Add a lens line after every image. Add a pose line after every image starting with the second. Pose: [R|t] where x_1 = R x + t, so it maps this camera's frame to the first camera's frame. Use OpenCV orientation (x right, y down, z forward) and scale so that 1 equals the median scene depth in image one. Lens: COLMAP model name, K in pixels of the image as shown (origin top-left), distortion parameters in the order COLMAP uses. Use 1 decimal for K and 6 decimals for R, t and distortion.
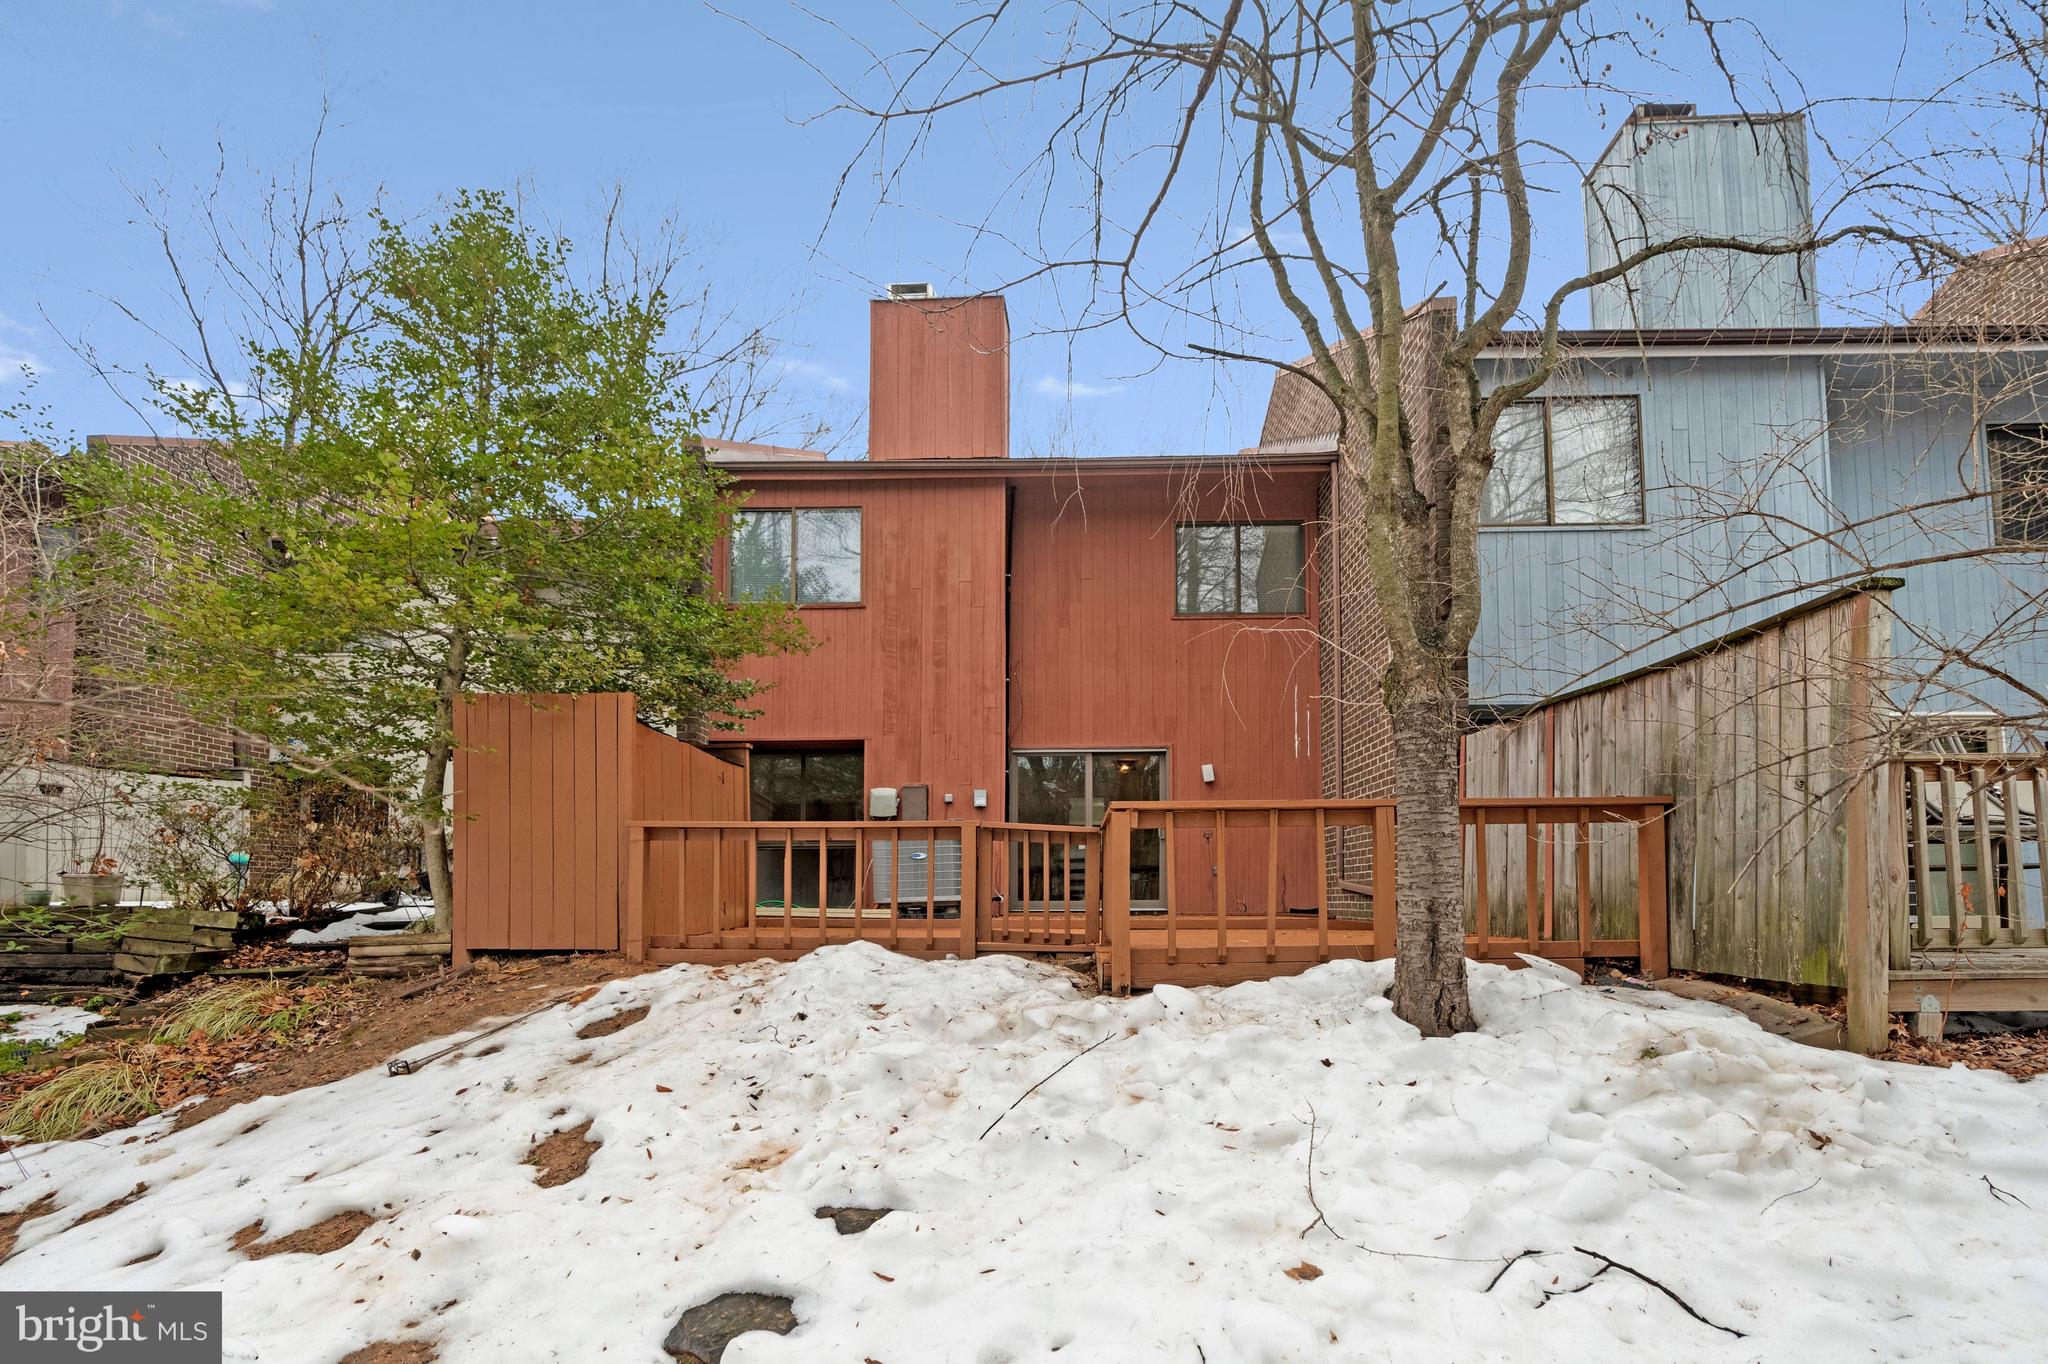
lens RADIAL K [[947.5, 0, 1024.0], [0, 947.5, 682.0], [0, 0, 1]] dist [-0.002914, 0.000783]
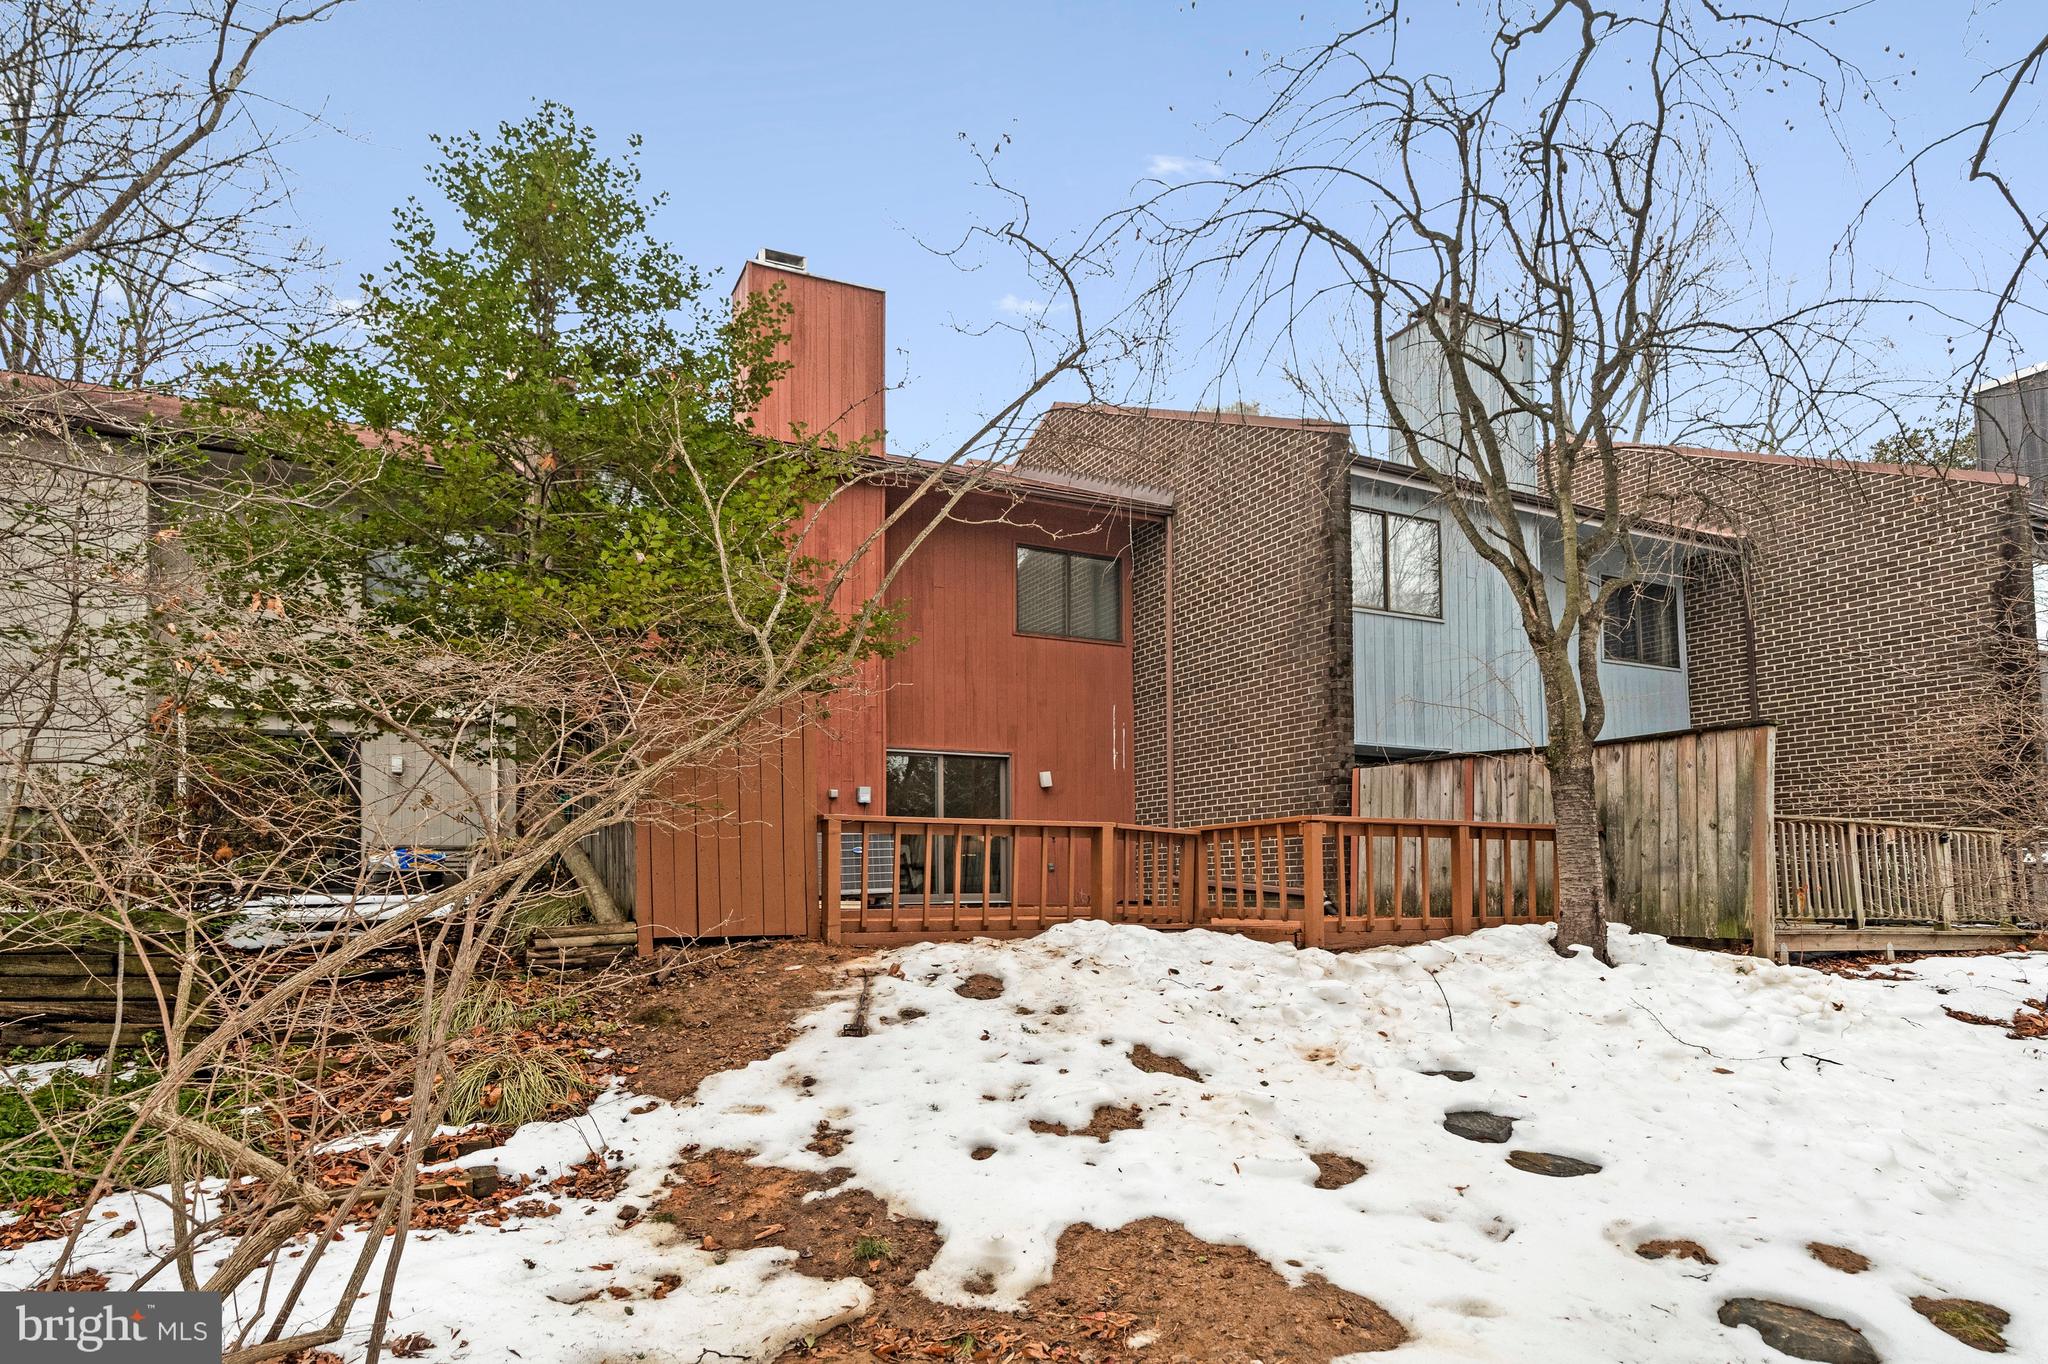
lens RADIAL K [[1012.0, 0, 1024.0], [0, 1012.0, 682.0], [0, 0, 1]] dist [0.031365, 0.000240]
pose [[0.907216, 0.087886, 0.411383, -0.696460], [-0.093754, 0.995578, -0.005939, -0.015386], [-0.410085, -0.033181, 0.911443, -0.122399]]
